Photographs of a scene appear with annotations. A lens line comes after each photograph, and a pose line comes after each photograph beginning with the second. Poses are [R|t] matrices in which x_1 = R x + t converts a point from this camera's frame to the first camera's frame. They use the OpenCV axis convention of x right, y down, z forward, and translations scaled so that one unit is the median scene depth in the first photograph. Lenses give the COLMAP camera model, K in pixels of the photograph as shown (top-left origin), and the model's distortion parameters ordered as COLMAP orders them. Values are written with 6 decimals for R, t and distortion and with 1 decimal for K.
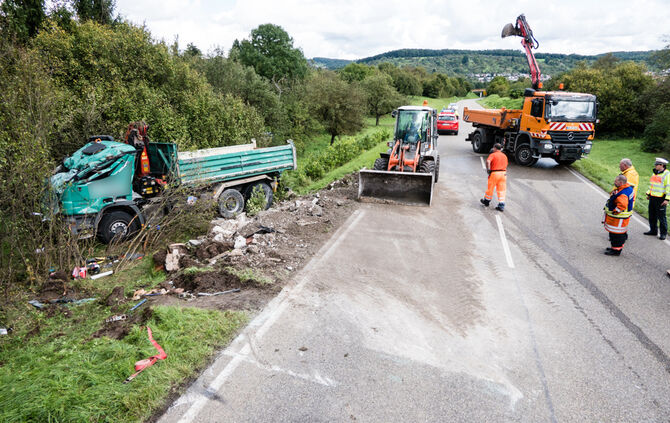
lens RADIAL K [[460.2, 0, 330.7], [0, 460.2, 220.9], [0, 0, 1]] dist [0.000278, -0.006802]
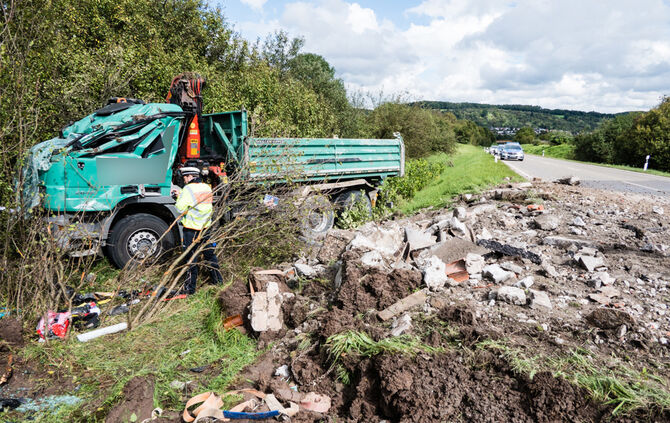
lens RADIAL K [[460.2, 0, 334.4], [0, 460.2, 219.8], [0, 0, 1]] dist [0.000278, -0.006802]
pose [[0.998654, 0.044518, -0.026607, -0.162189], [-0.046946, 0.993987, -0.098928, 0.026011], [0.022043, 0.100044, 0.994739, 0.335567]]
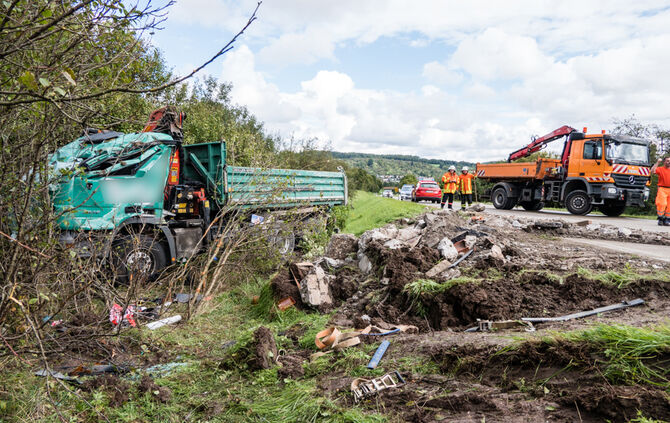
lens RADIAL K [[460.2, 0, 331.5], [0, 460.2, 222.5], [0, 0, 1]] dist [0.000278, -0.006802]
pose [[0.981310, 0.017253, 0.191658, -0.256565], [0.021331, 0.980081, -0.197447, 0.070379], [-0.191247, 0.197845, 0.961396, 0.282299]]
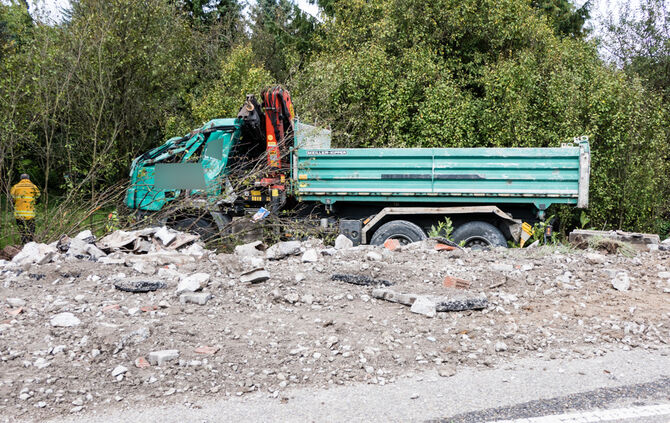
lens RADIAL K [[697.2, 0, 337.5], [0, 697.2, 209.5], [0, 0, 1]] dist [0.013553, 0.000000]
pose [[0.529992, 0.094926, -0.842673, 0.353234], [-0.241120, 0.969567, -0.042429, -0.029499], [0.813000, 0.225672, 0.536752, 0.495687]]
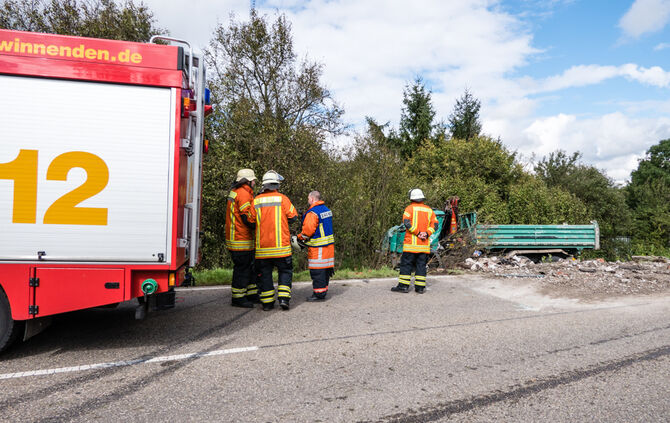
lens RADIAL K [[460.2, 0, 338.6], [0, 460.2, 214.7], [0, 0, 1]] dist [0.000278, -0.006802]
pose [[0.692181, 0.013457, -0.721599, 0.272317], [-0.215392, 0.958114, -0.188743, 0.136852], [0.688834, 0.286071, 0.666087, -0.104448]]
